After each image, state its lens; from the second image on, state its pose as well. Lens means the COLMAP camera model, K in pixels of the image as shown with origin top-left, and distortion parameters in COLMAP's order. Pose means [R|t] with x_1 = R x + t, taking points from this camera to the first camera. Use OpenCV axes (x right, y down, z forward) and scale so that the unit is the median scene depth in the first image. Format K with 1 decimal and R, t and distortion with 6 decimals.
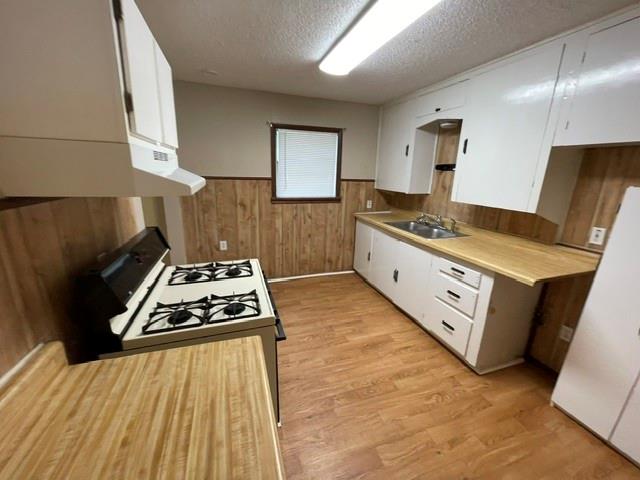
lens RADIAL K [[259.9, 0, 321.1], [0, 259.9, 239.9], [0, 0, 1]] dist [0.000785, 0.000011]
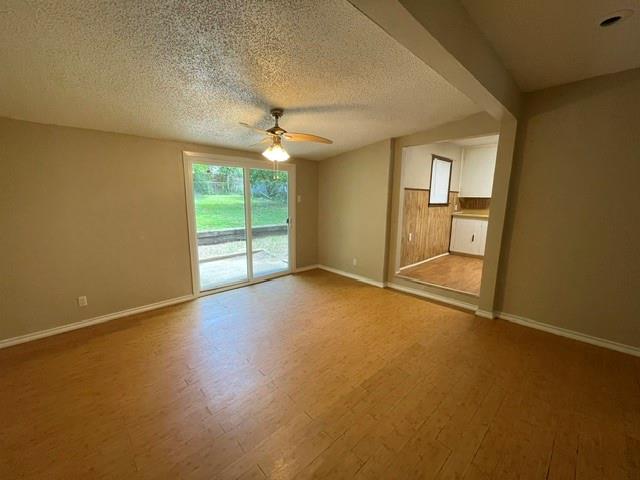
lens RADIAL K [[259.9, 0, 321.1], [0, 259.9, 239.9], [0, 0, 1]] dist [0.000785, 0.000011]
pose [[0.908822, -0.082087, 0.409028, -1.395744], [0.117426, 0.991144, -0.061998, 0.068101], [-0.400316, 0.104376, 0.910413, -0.085416]]
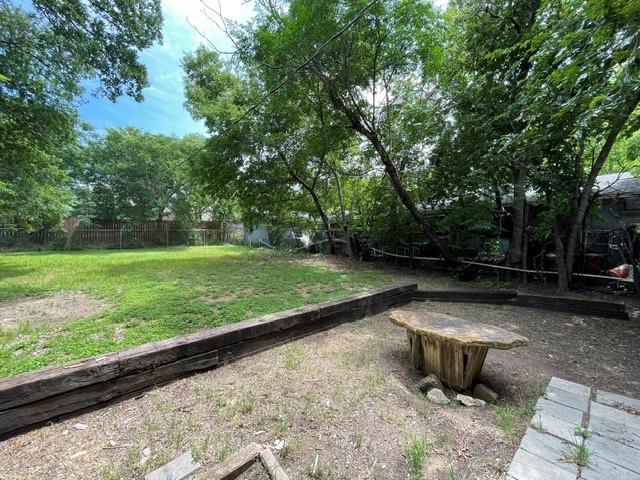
lens RADIAL K [[259.9, 0, 321.1], [0, 259.9, 239.9], [0, 0, 1]] dist [0.000785, 0.000011]
pose [[0.907782, -0.033168, 0.418129, -1.050835], [0.145161, 0.960110, -0.238992, -0.333931], [-0.393523, 0.277649, 0.876385, 1.452000]]
